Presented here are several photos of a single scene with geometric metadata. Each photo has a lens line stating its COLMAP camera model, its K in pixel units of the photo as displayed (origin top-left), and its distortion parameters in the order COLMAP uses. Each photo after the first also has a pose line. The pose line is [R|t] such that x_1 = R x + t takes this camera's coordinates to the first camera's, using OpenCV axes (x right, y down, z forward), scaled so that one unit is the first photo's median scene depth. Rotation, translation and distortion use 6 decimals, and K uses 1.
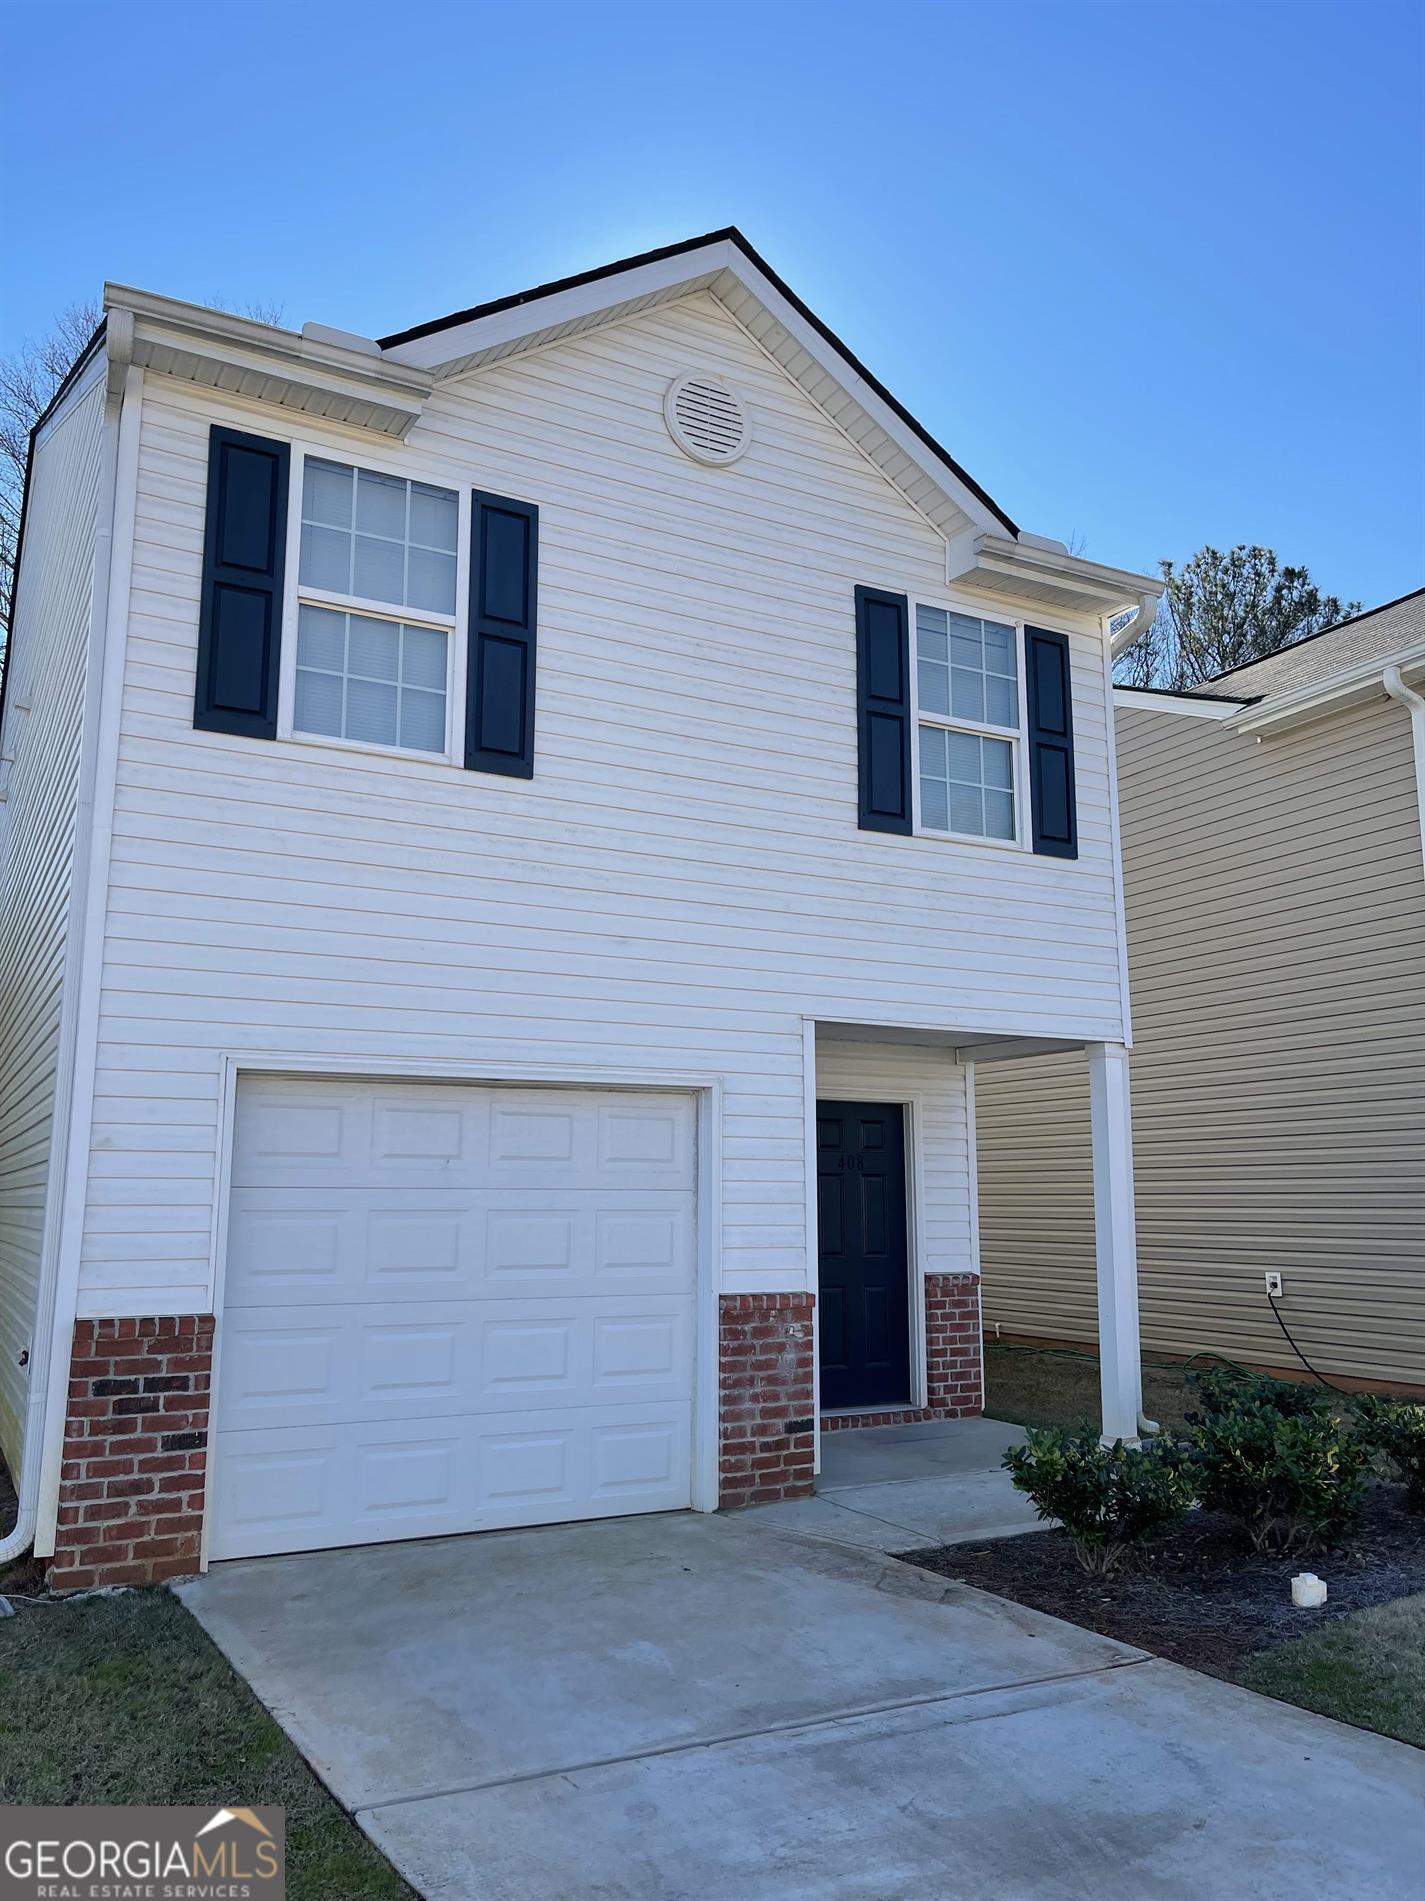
lens RADIAL K [[1422.3, 0, 712.5], [0, 1422.3, 950.5], [0, 0, 1]] dist [0.047526, -0.043679]
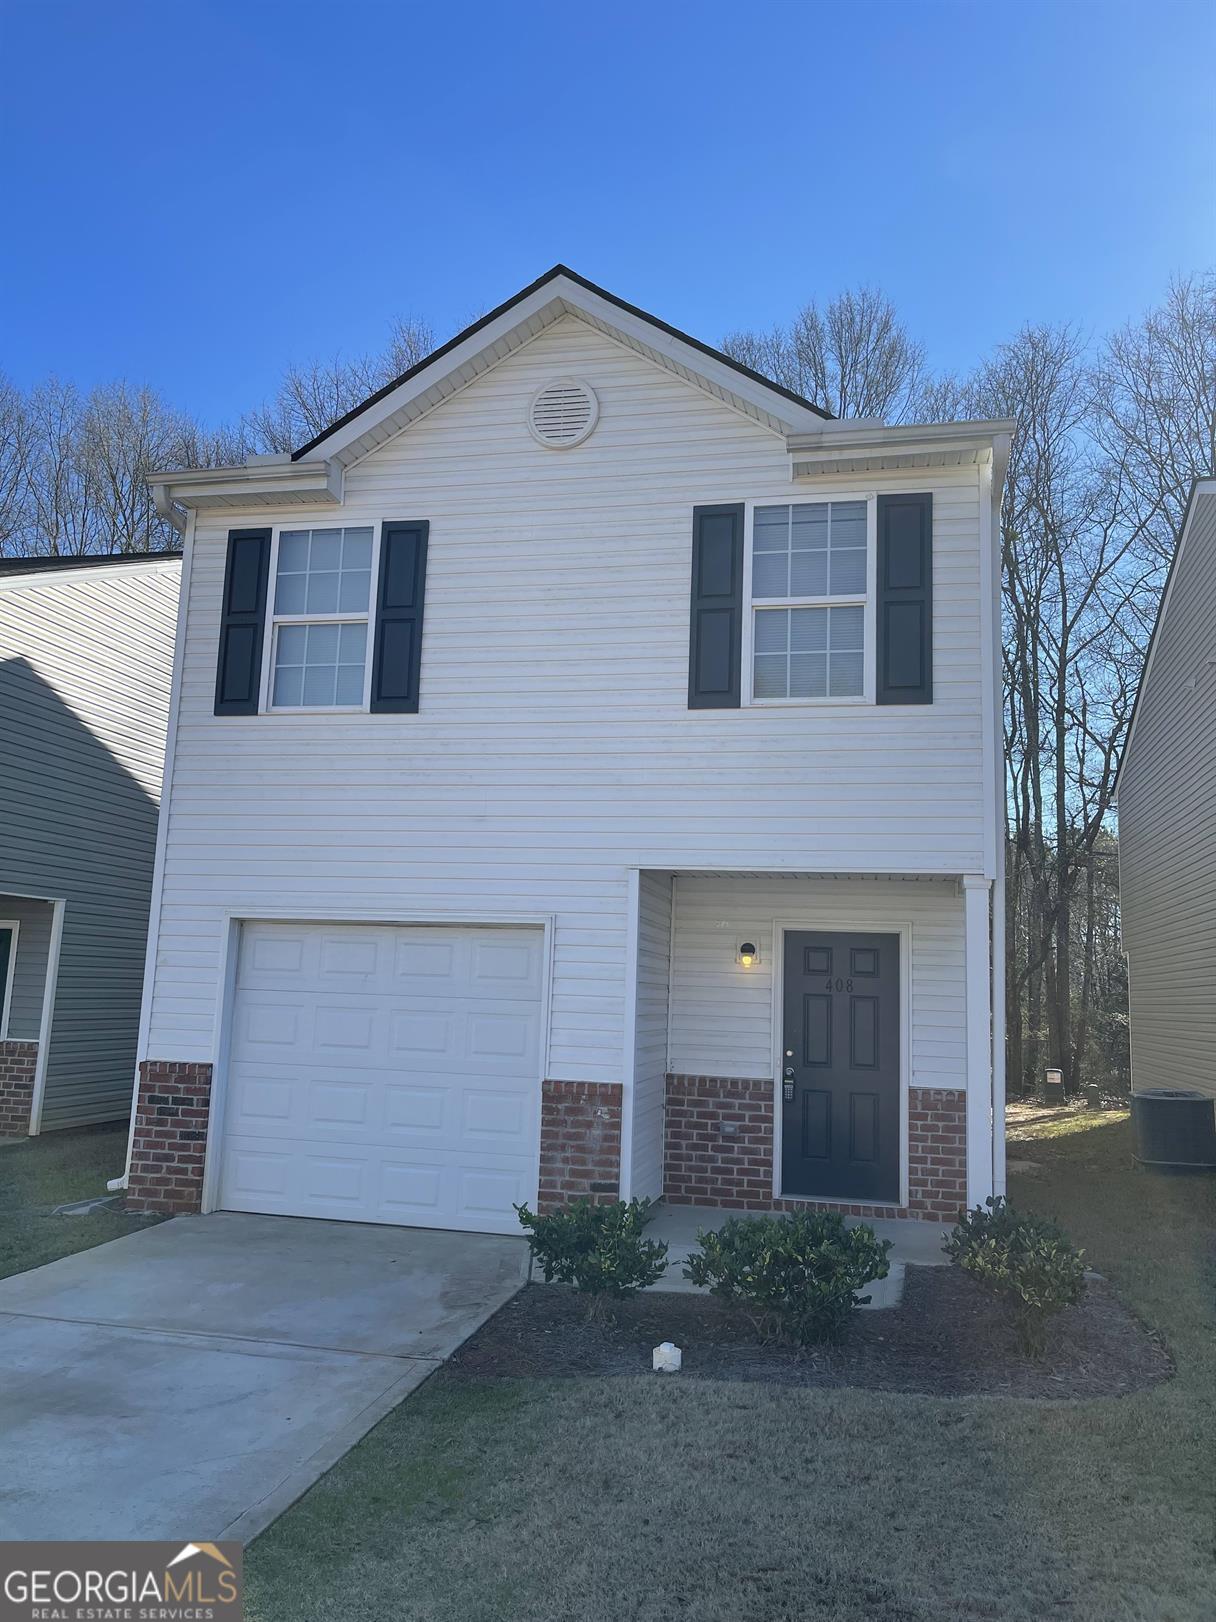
lens RADIAL K [[1213.6, 0, 608.0], [0, 1213.6, 811.0], [0, 0, 1]] dist [0.047526, -0.043679]
pose [[0.754451, -0.072770, -0.652310, 0.816012], [0.077770, 0.996745, -0.021248, 0.020111], [0.651733, -0.034700, 0.757654, 0.188703]]
